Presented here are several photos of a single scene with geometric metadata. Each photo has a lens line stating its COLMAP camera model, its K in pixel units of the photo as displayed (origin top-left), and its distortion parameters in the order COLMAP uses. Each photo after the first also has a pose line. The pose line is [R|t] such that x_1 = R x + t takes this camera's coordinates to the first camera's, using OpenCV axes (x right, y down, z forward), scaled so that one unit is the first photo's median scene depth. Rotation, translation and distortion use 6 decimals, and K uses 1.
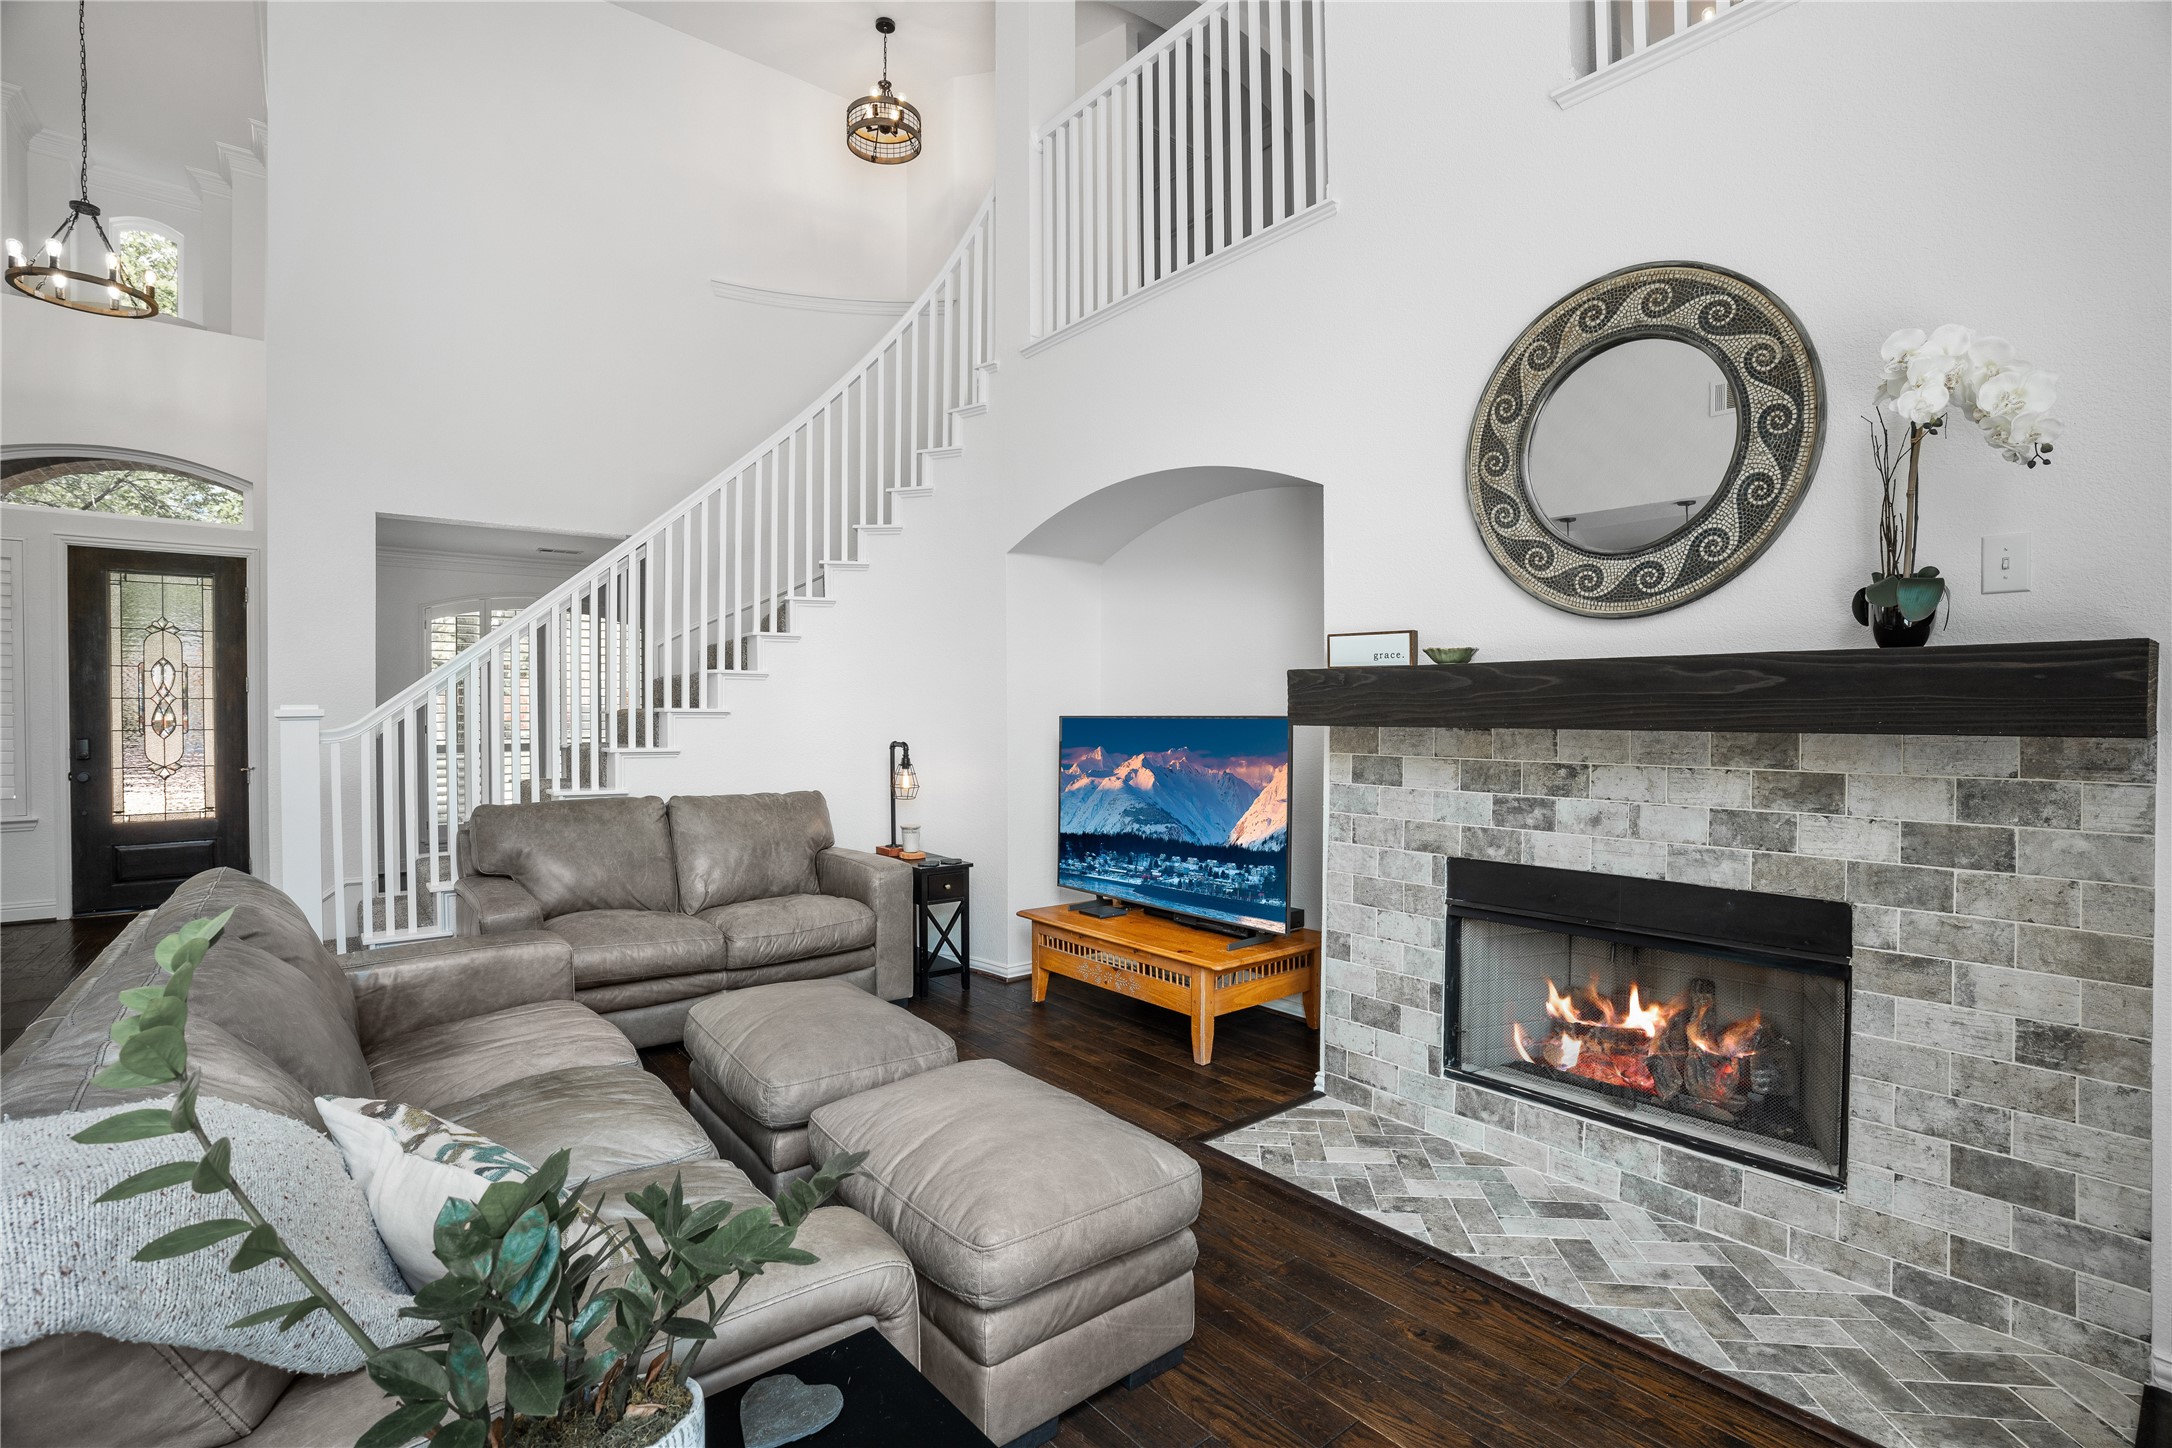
lens RADIAL K [[991.1, 0, 1087.7], [0, 991.1, 734.2], [0, 0, 1]] dist [-0.066848, 0.020686]
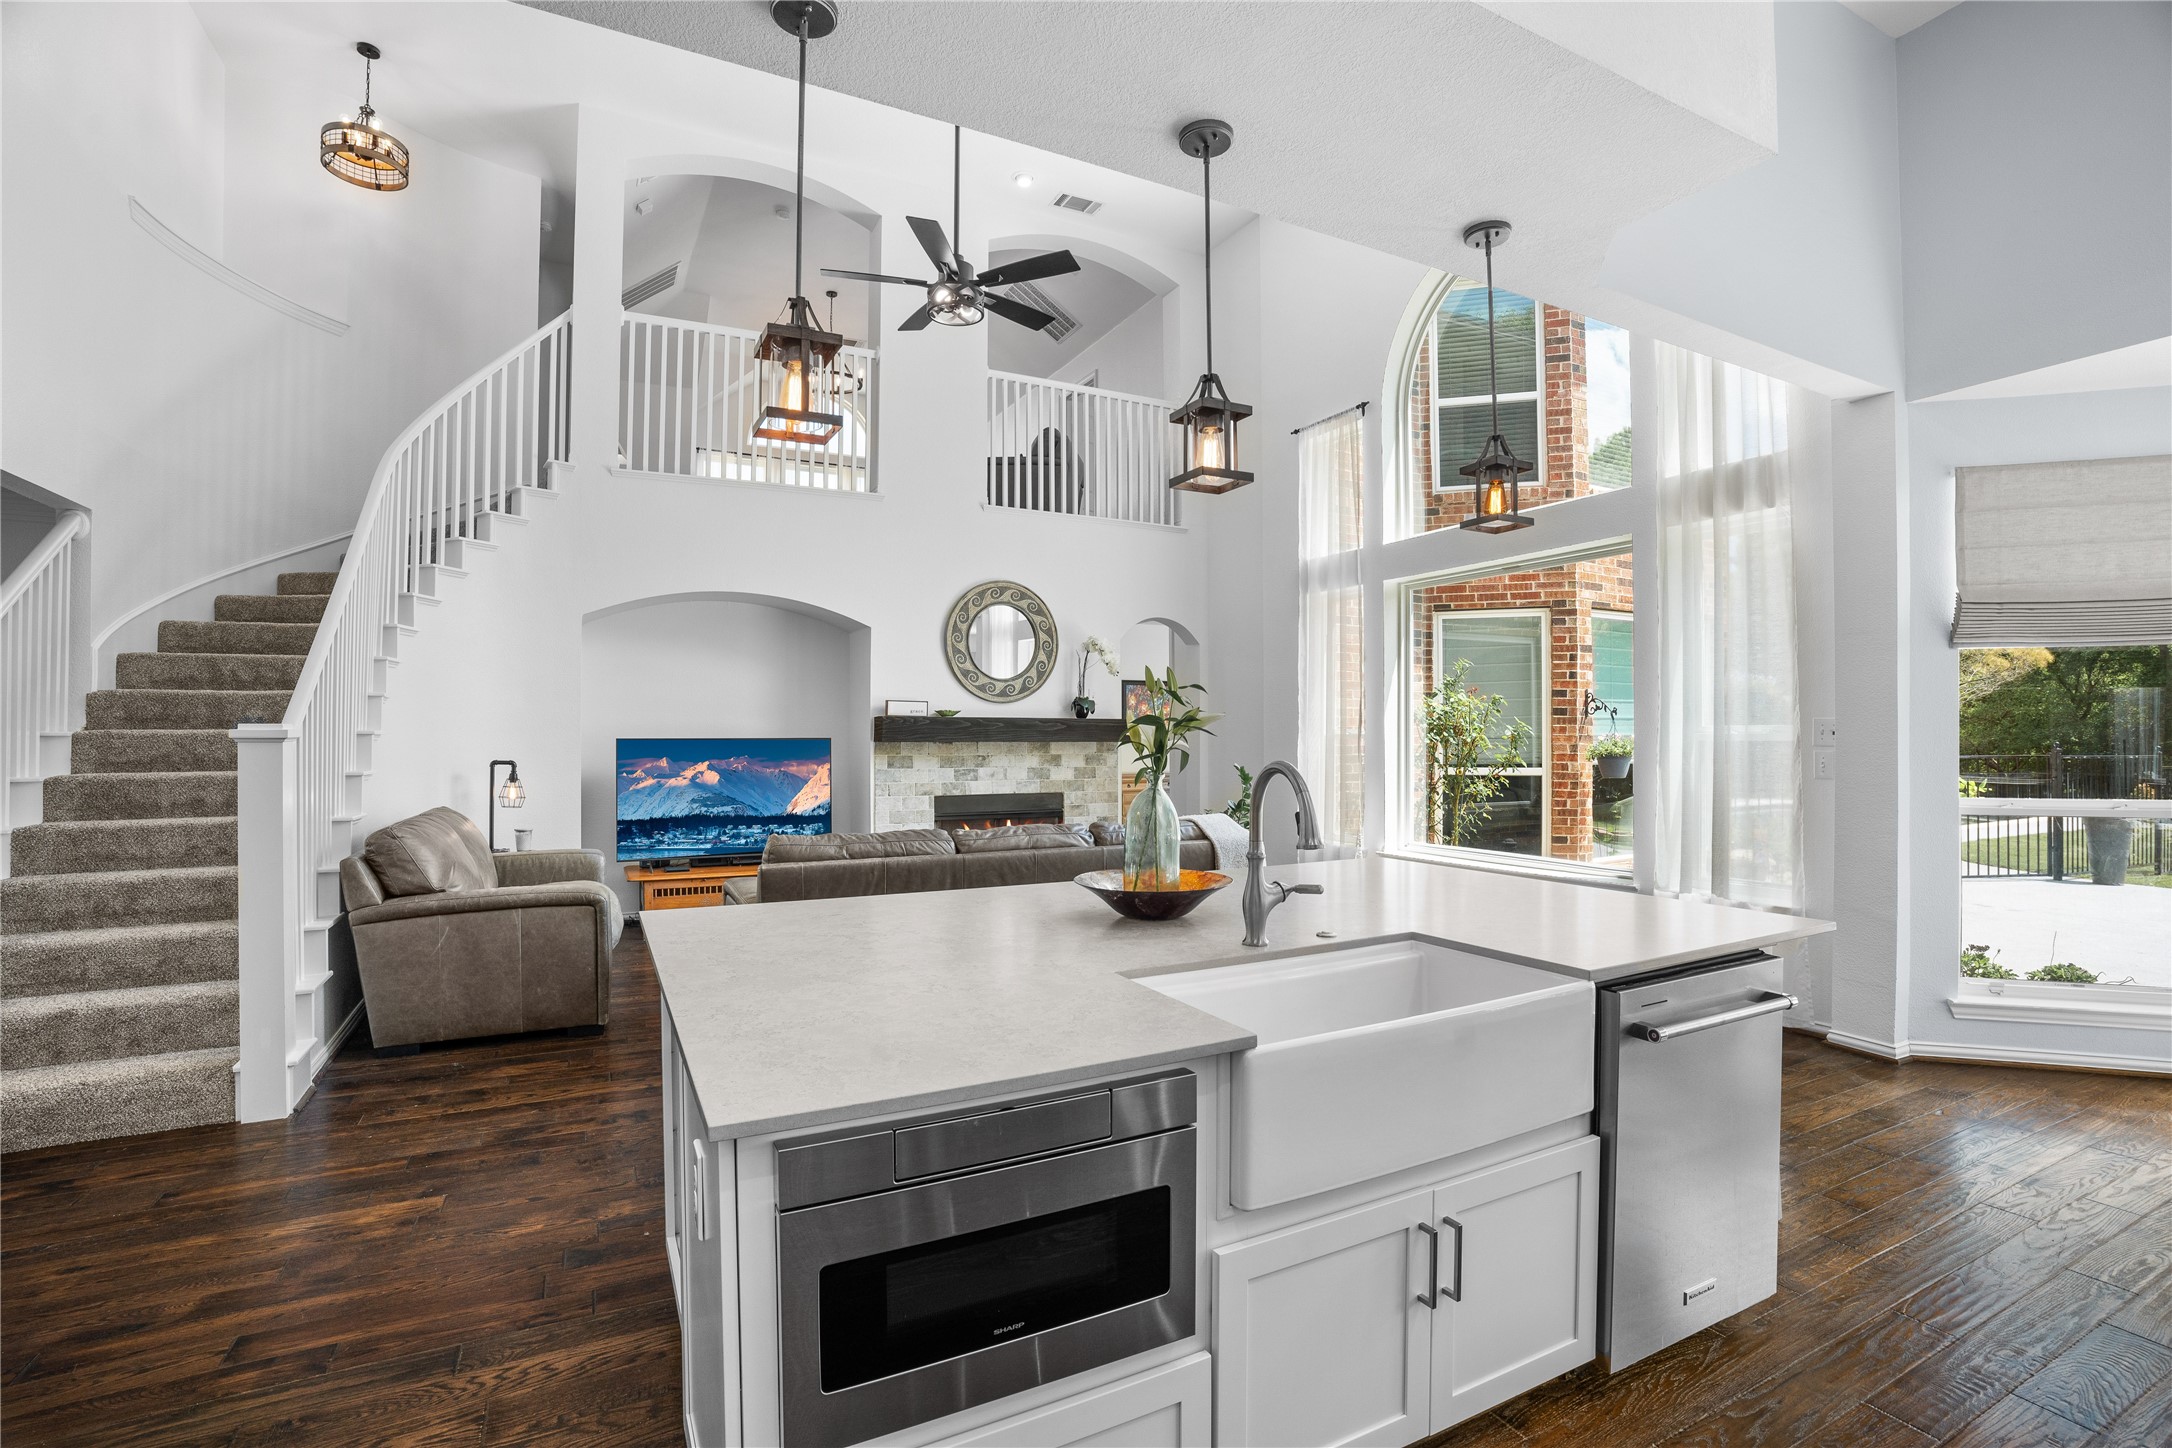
lens RADIAL K [[991.1, 0, 1090.7], [0, 991.1, 724.2], [0, 0, 1]] dist [-0.066848, 0.020686]
pose [[0.194614, 0.009986, 0.980829, -2.087121], [0.015521, 0.999792, -0.013259, -0.013464], [-0.980757, 0.017804, 0.194419, 0.171118]]
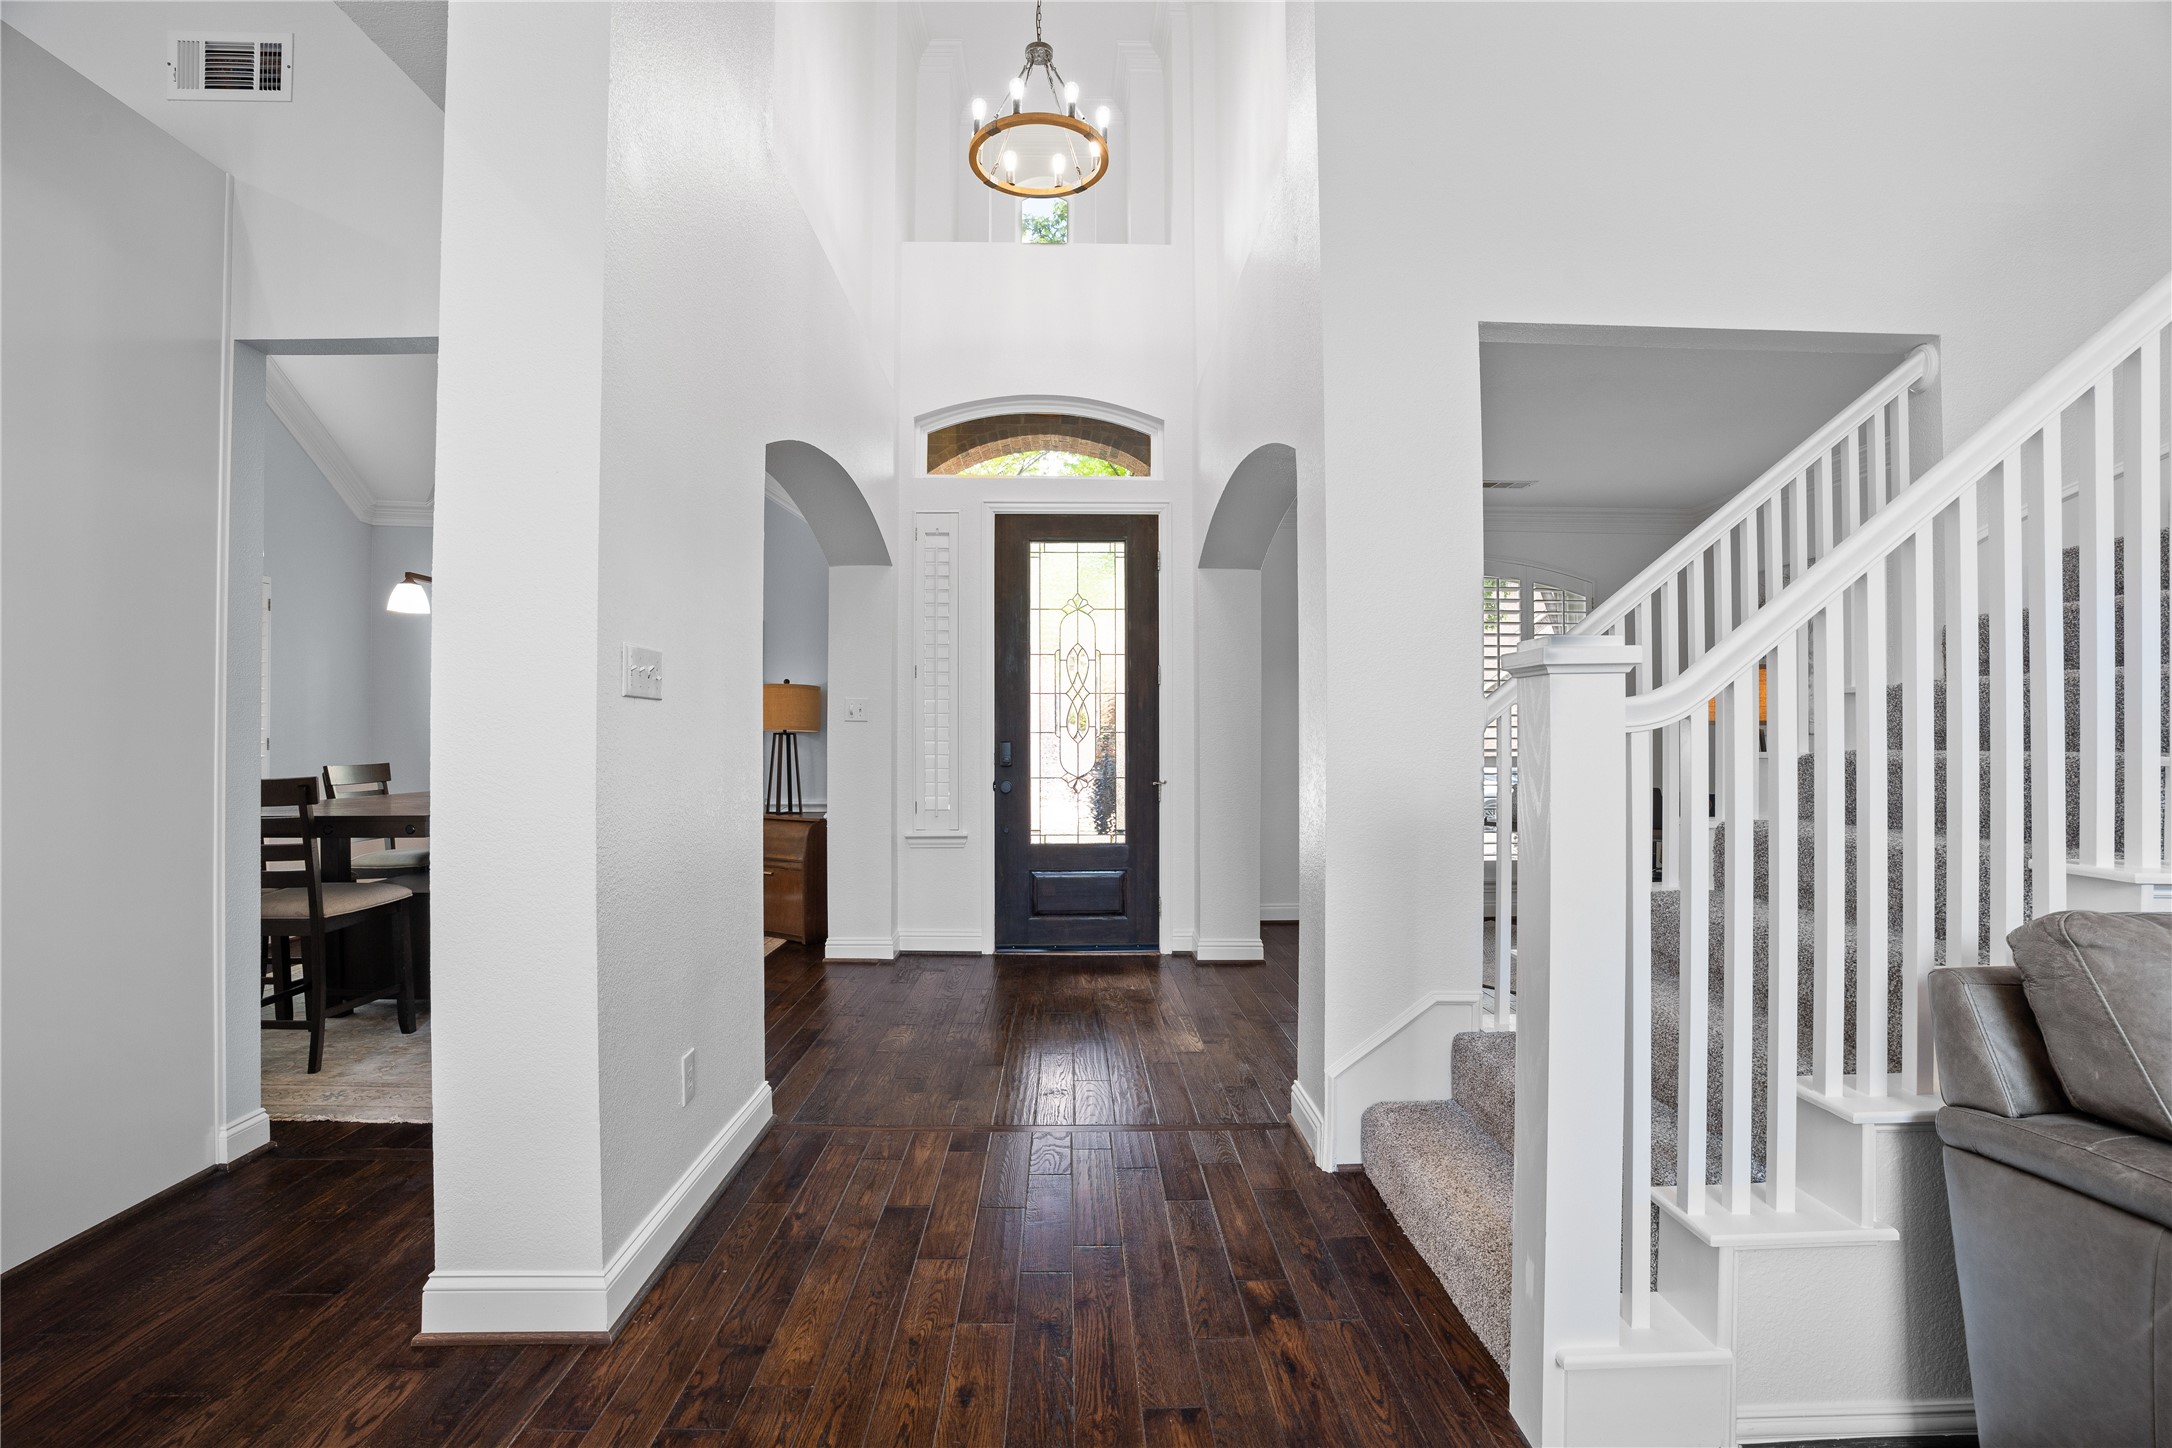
lens RADIAL K [[991.1, 0, 1089.8], [0, 991.1, 724.3], [0, 0, 1]] dist [-0.066848, 0.020686]
pose [[0.792955, -0.009874, -0.609200, -1.021218], [-0.004970, 0.999731, -0.022673, 0.019532], [0.609260, 0.021007, 0.792692, 0.751483]]
